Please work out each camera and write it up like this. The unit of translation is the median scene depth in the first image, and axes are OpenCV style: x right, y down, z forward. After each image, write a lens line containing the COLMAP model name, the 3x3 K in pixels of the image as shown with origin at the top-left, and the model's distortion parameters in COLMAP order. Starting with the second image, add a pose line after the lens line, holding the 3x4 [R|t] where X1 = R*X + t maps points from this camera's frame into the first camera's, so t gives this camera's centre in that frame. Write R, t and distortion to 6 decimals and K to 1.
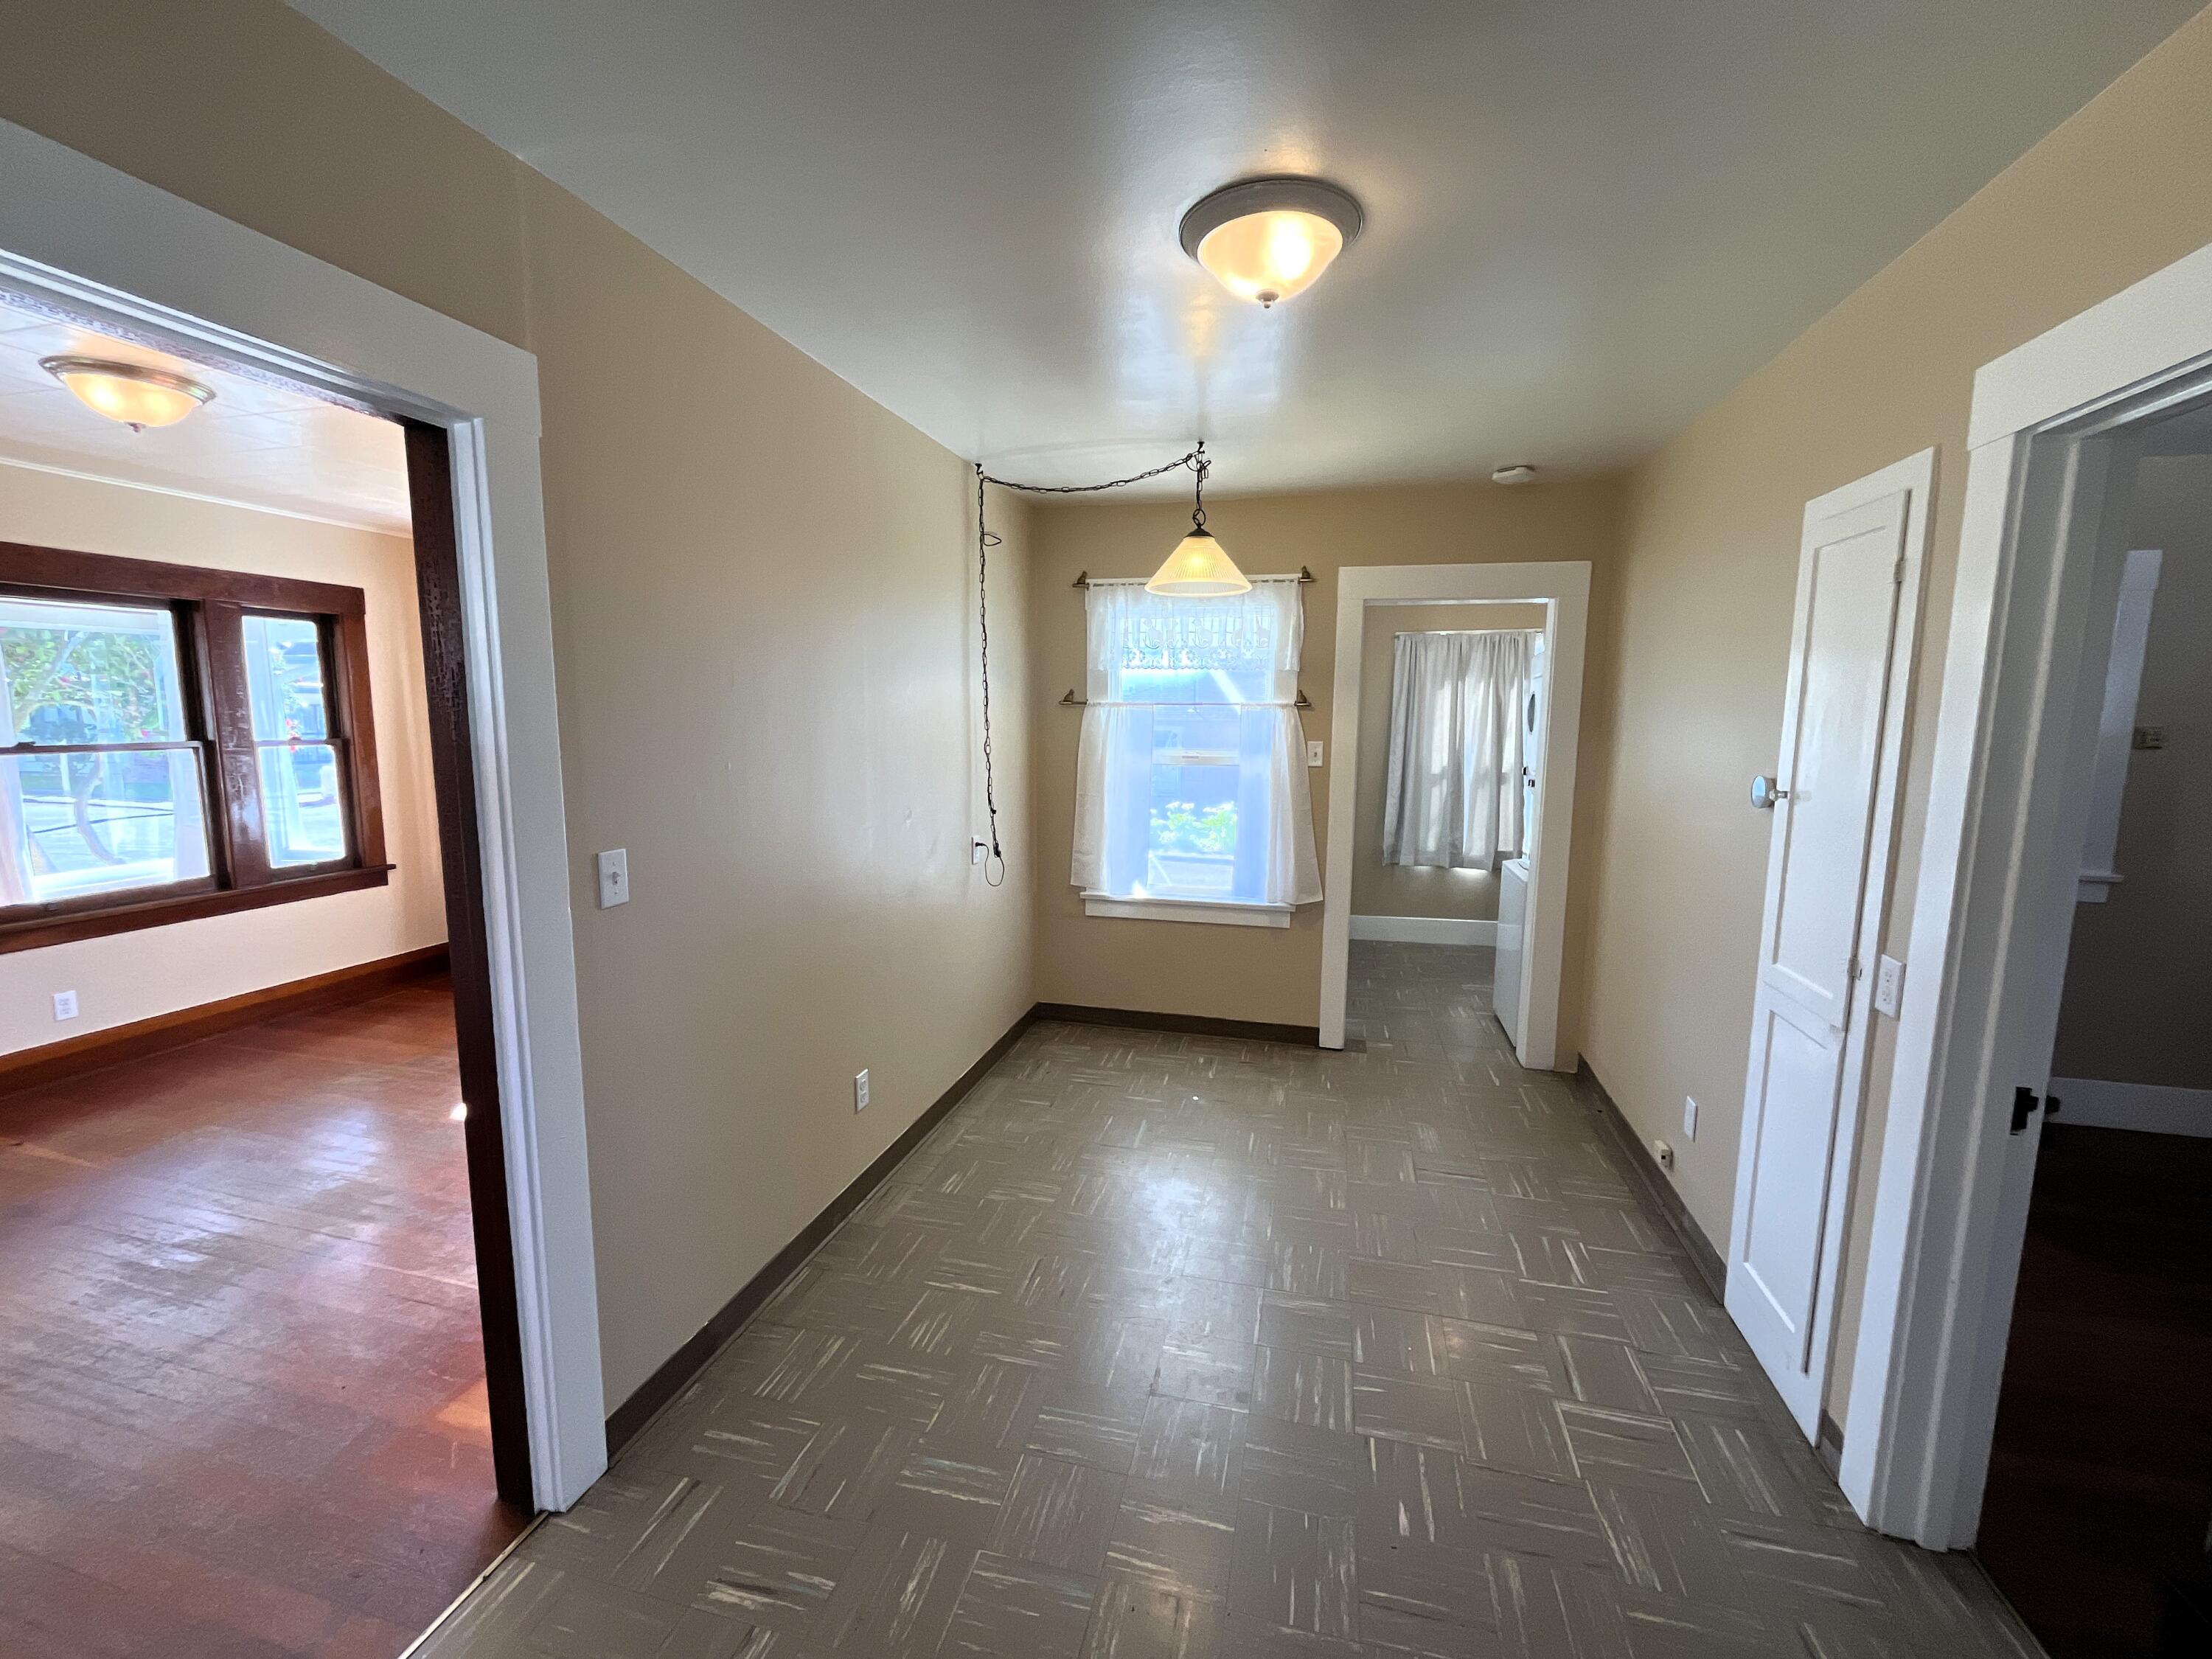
lens RADIAL K [[897.6, 0, 1117.0], [0, 897.6, 823.7], [0, 0, 1]] dist [-0.003889, -0.000085]
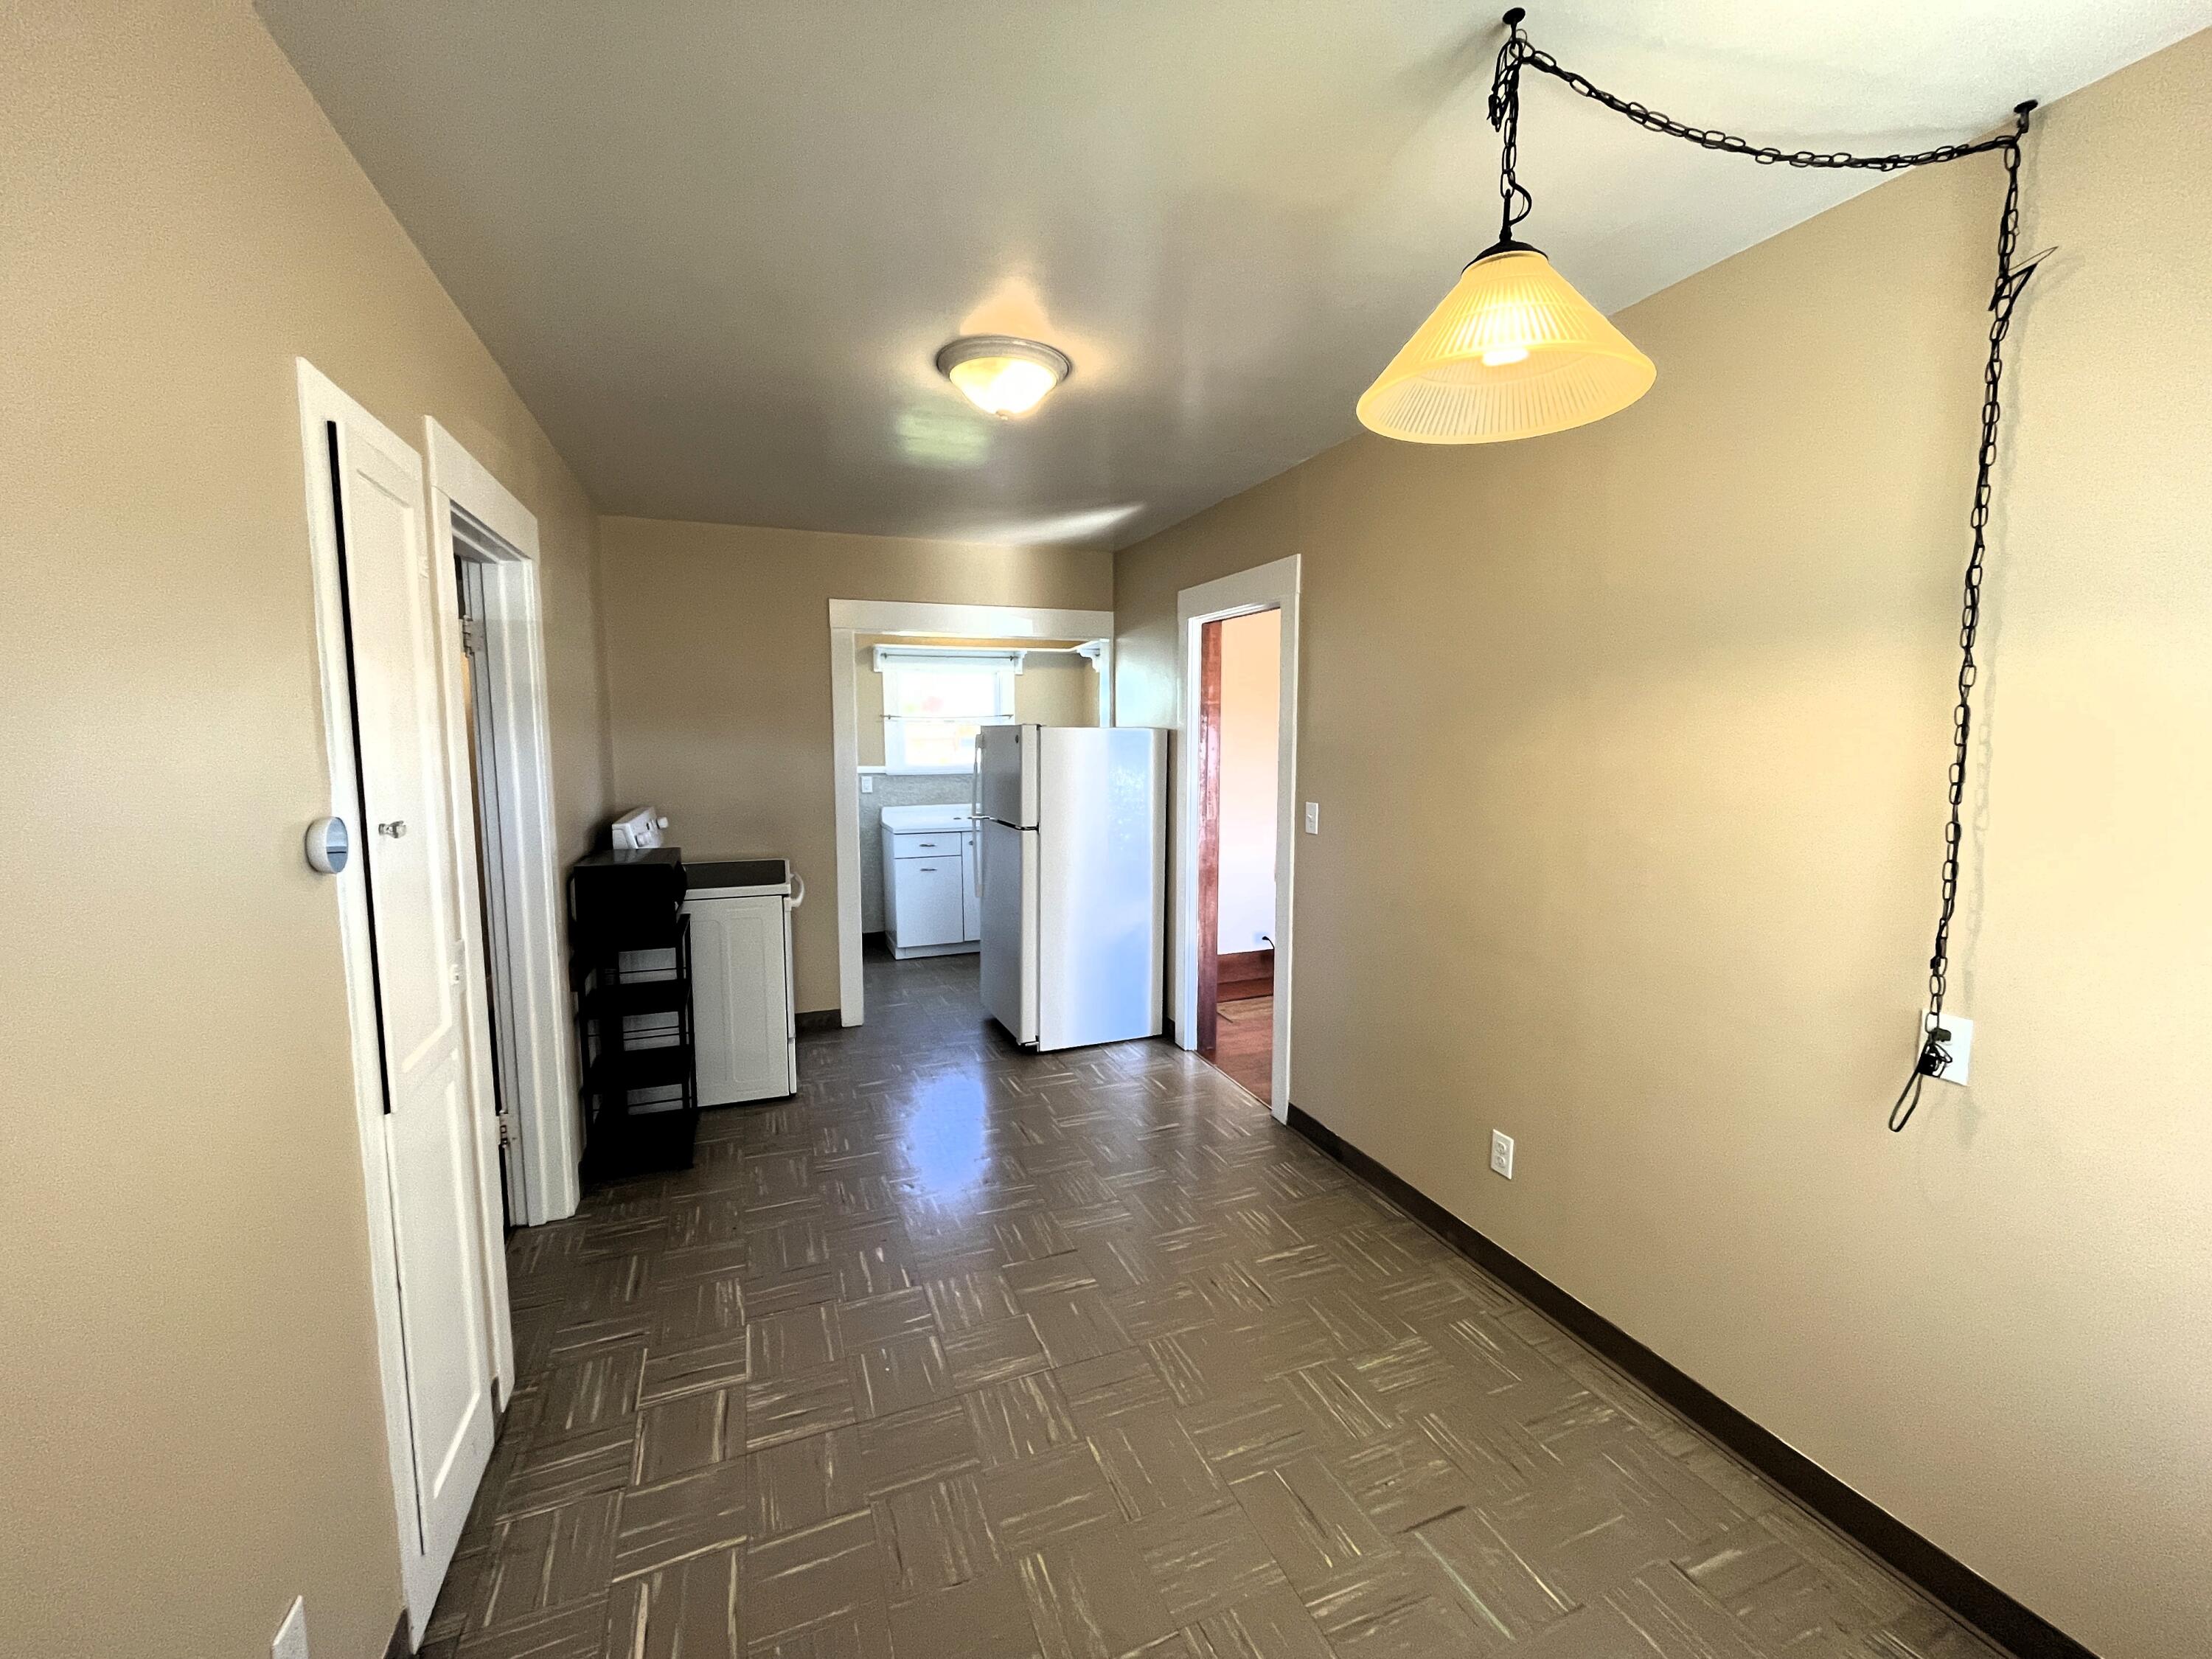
lens RADIAL K [[897.6, 0, 1106.6], [0, 897.6, 820.2], [0, 0, 1]] dist [-0.003889, -0.000085]
pose [[-0.816776, 0.045753, -0.575138, 1.855097], [-0.079115, 0.978552, 0.190200, -0.569904], [0.571505, 0.200853, -0.795638, 4.995177]]
